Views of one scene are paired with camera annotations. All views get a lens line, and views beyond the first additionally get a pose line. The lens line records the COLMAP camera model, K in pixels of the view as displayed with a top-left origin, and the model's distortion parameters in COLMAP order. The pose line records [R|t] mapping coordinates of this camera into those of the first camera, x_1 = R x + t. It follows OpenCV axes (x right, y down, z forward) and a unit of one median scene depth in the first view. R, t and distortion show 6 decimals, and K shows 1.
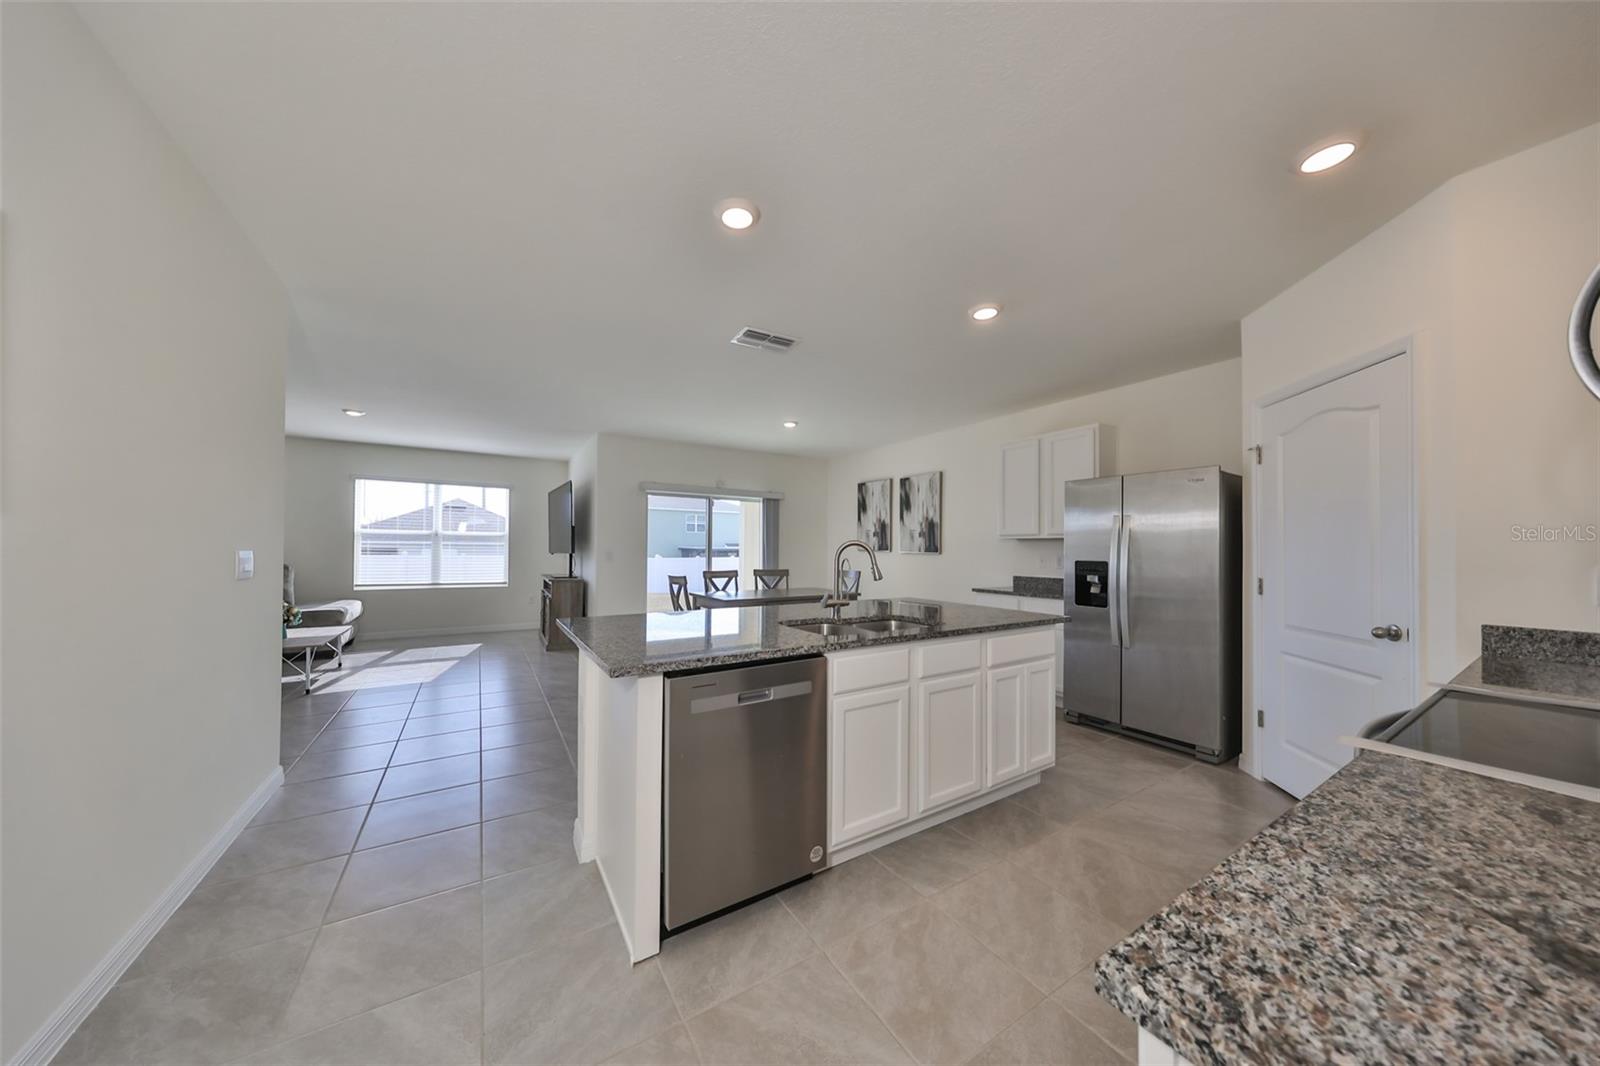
lens RADIAL K [[496.5, 0, 776.5], [0, 496.5, 542.4], [0, 0, 1]] dist [0.016038, 0.000004]
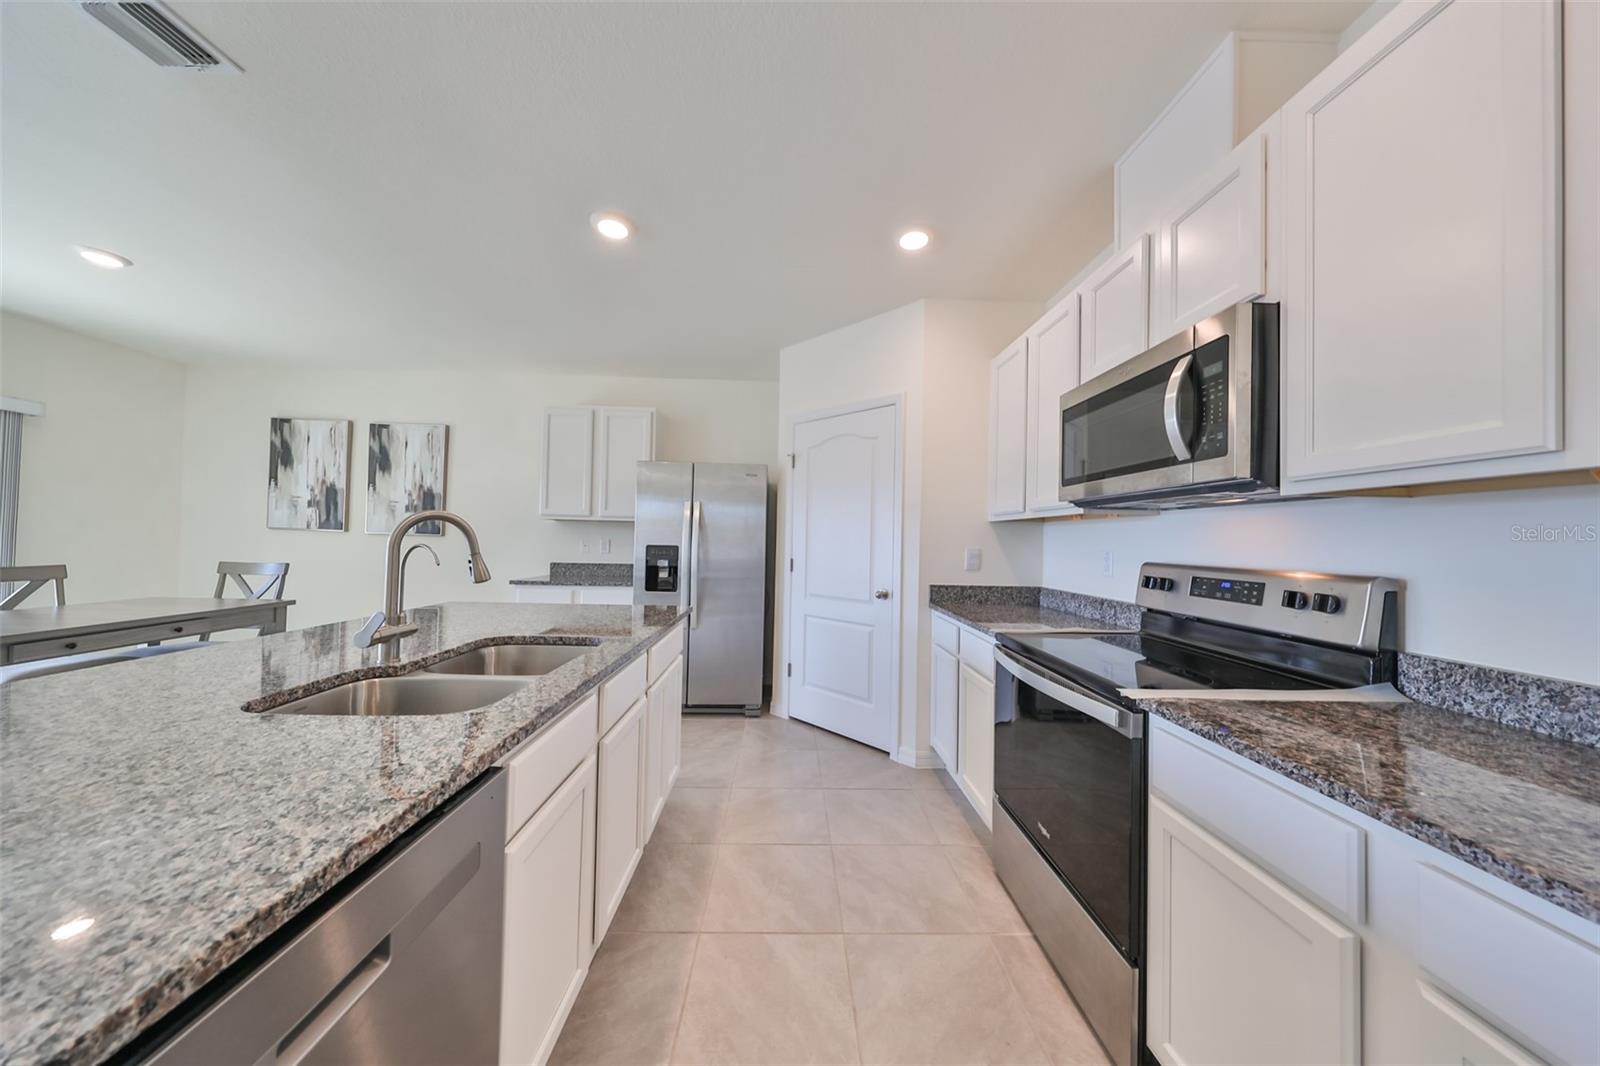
lens RADIAL K [[496.7, 0, 804.3], [0, 496.7, 532.7], [0, 0, 1]] dist [0.001011, 0.000053]
pose [[0.491979, 0.015319, 0.870472, -0.047767], [-0.029068, 0.999577, -0.001162, 0.003241], [-0.870122, -0.024731, 0.492216, 0.163407]]
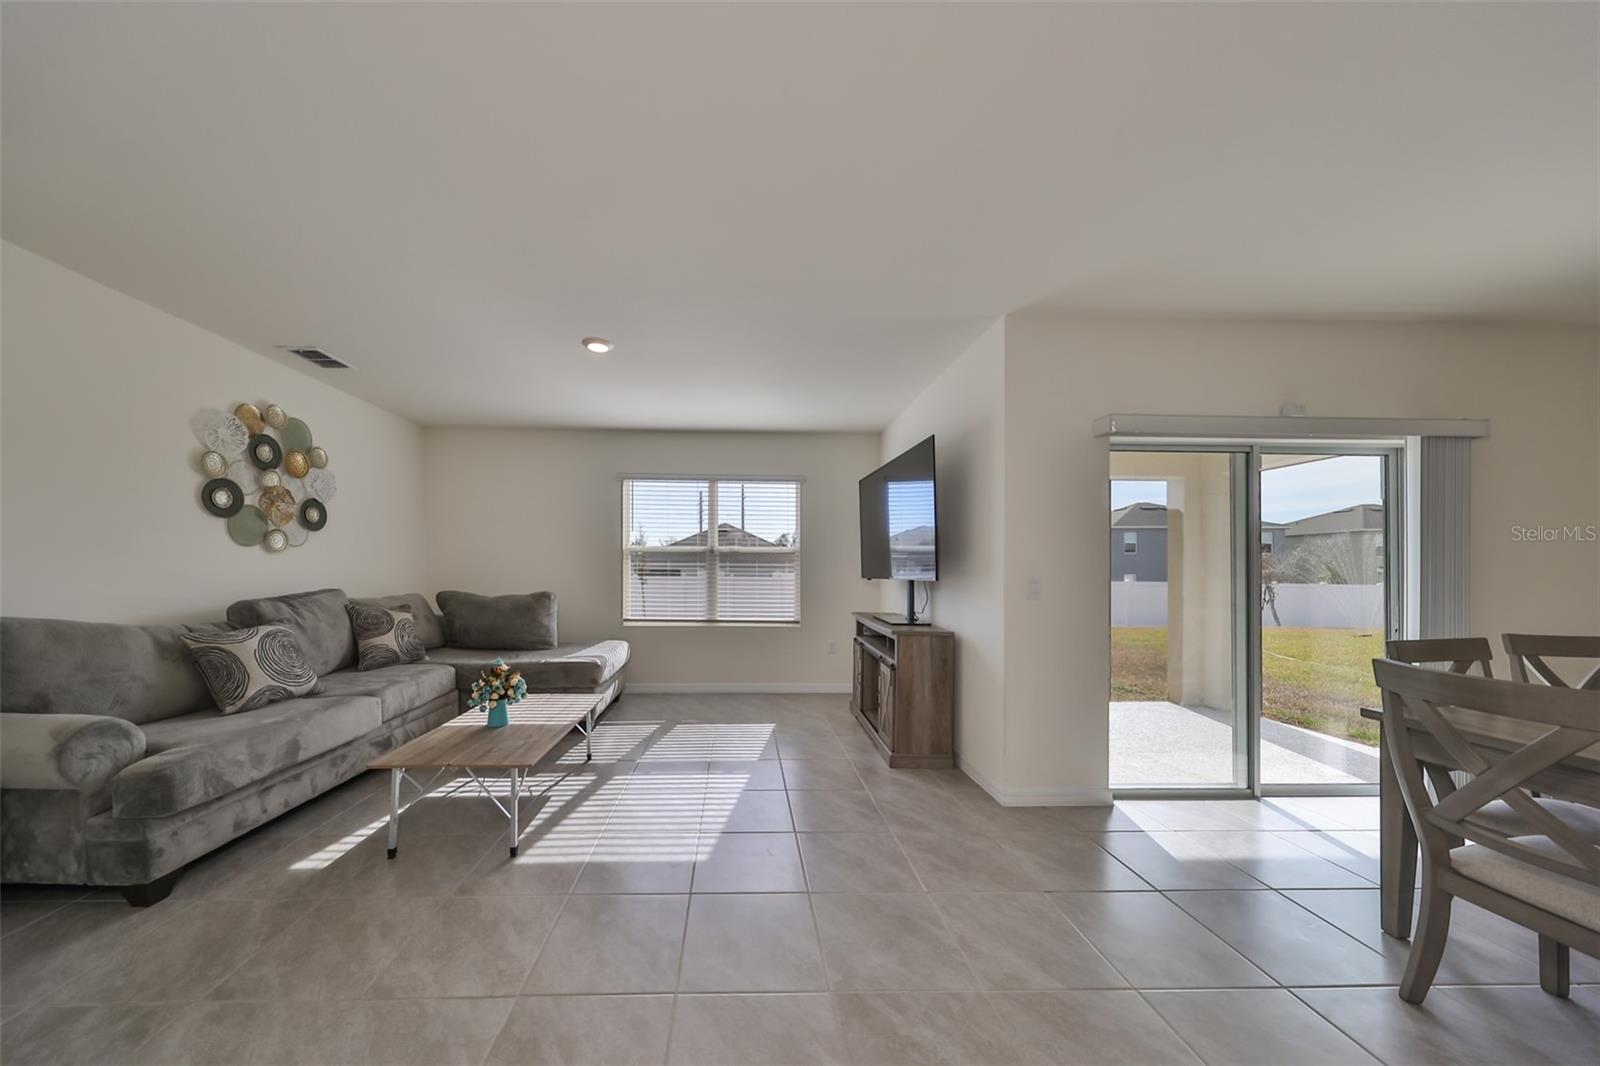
lens RADIAL K [[516.4, 0, 750.7], [0, 516.4, 568.0], [0, 0, 1]] dist [-0.001516, -0.000065]
pose [[0.868767, -0.005174, -0.495195, -0.328356], [0.009607, 0.999933, 0.006407, 0.003716], [0.495129, -0.010323, 0.868758, 0.477426]]
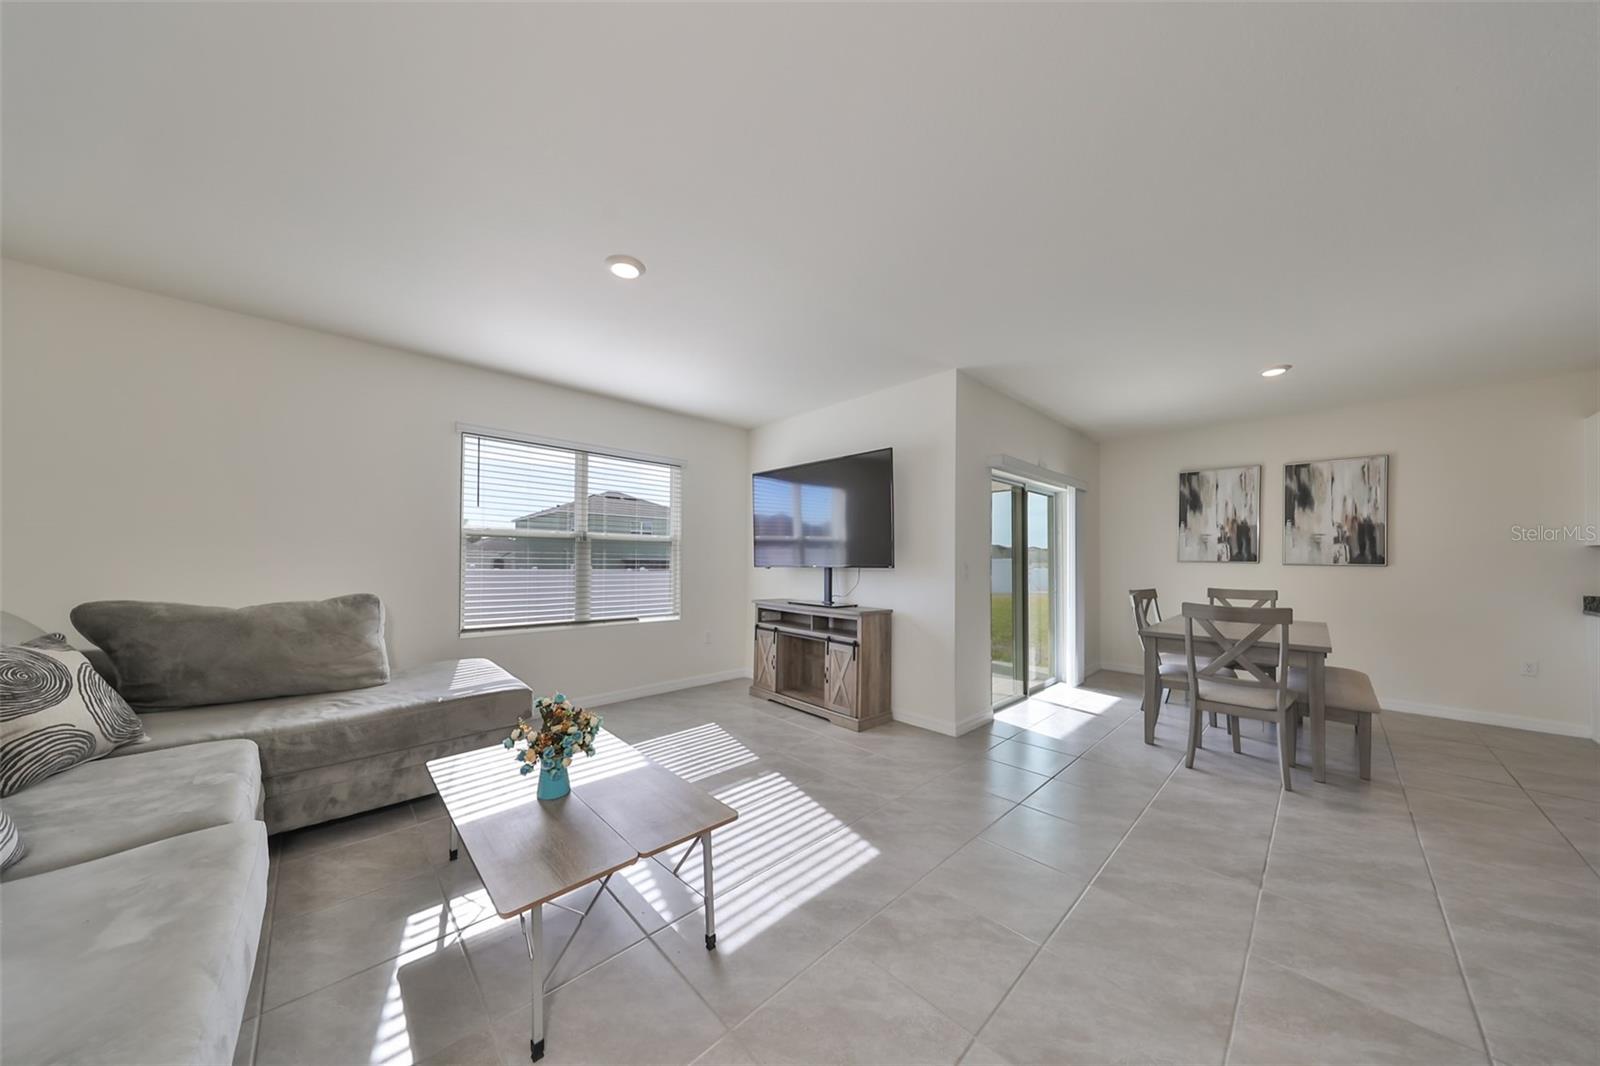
lens RADIAL K [[500.7, 0, 810.6], [0, 500.7, 551.3], [0, 0, 1]] dist [-0.001040, -0.000089]
pose [[0.975656, -0.000445, 0.219306, -0.649124], [0.001372, 0.999991, -0.004073, 0.003365], [-0.219302, 0.004275, 0.975648, 0.445513]]
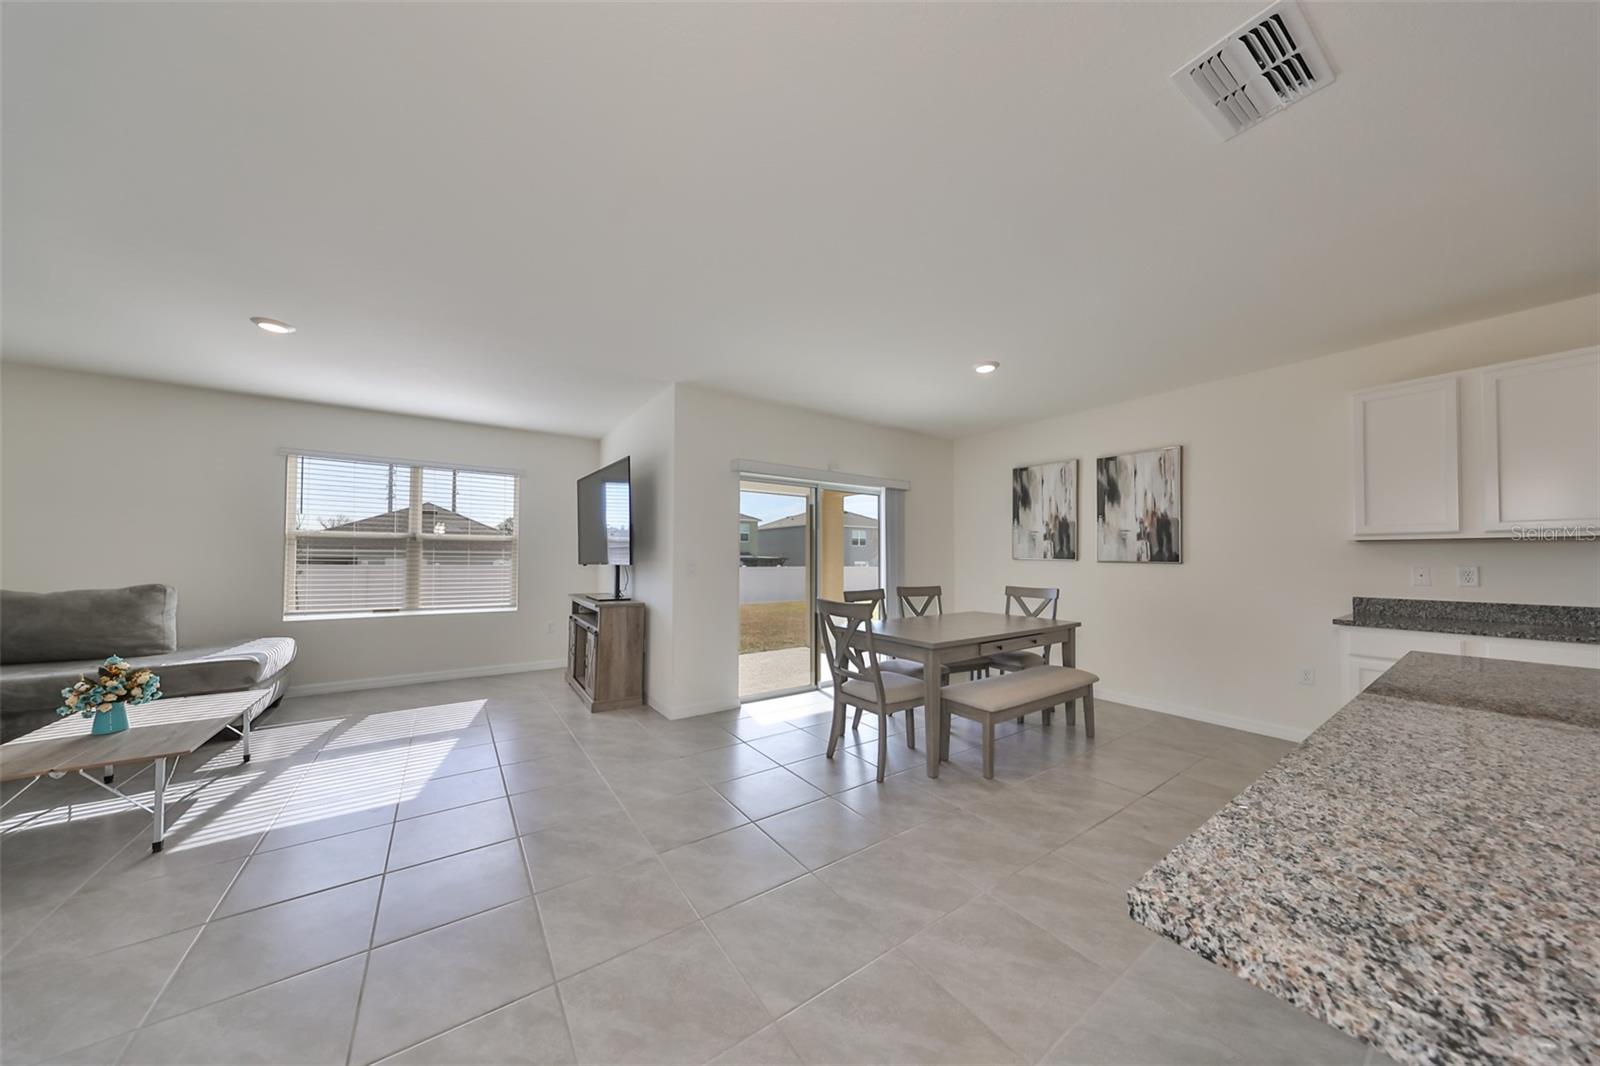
lens RADIAL K [[495.2, 0, 802.1], [0, 495.2, 546.6], [0, 0, 1]] dist [-0.000016, 0.000042]
pose [[0.996785, -0.002655, 0.080075, -0.246588], [0.003422, 0.999950, -0.009442, 0.004013], [-0.080046, 0.009686, 0.996744, 0.340247]]
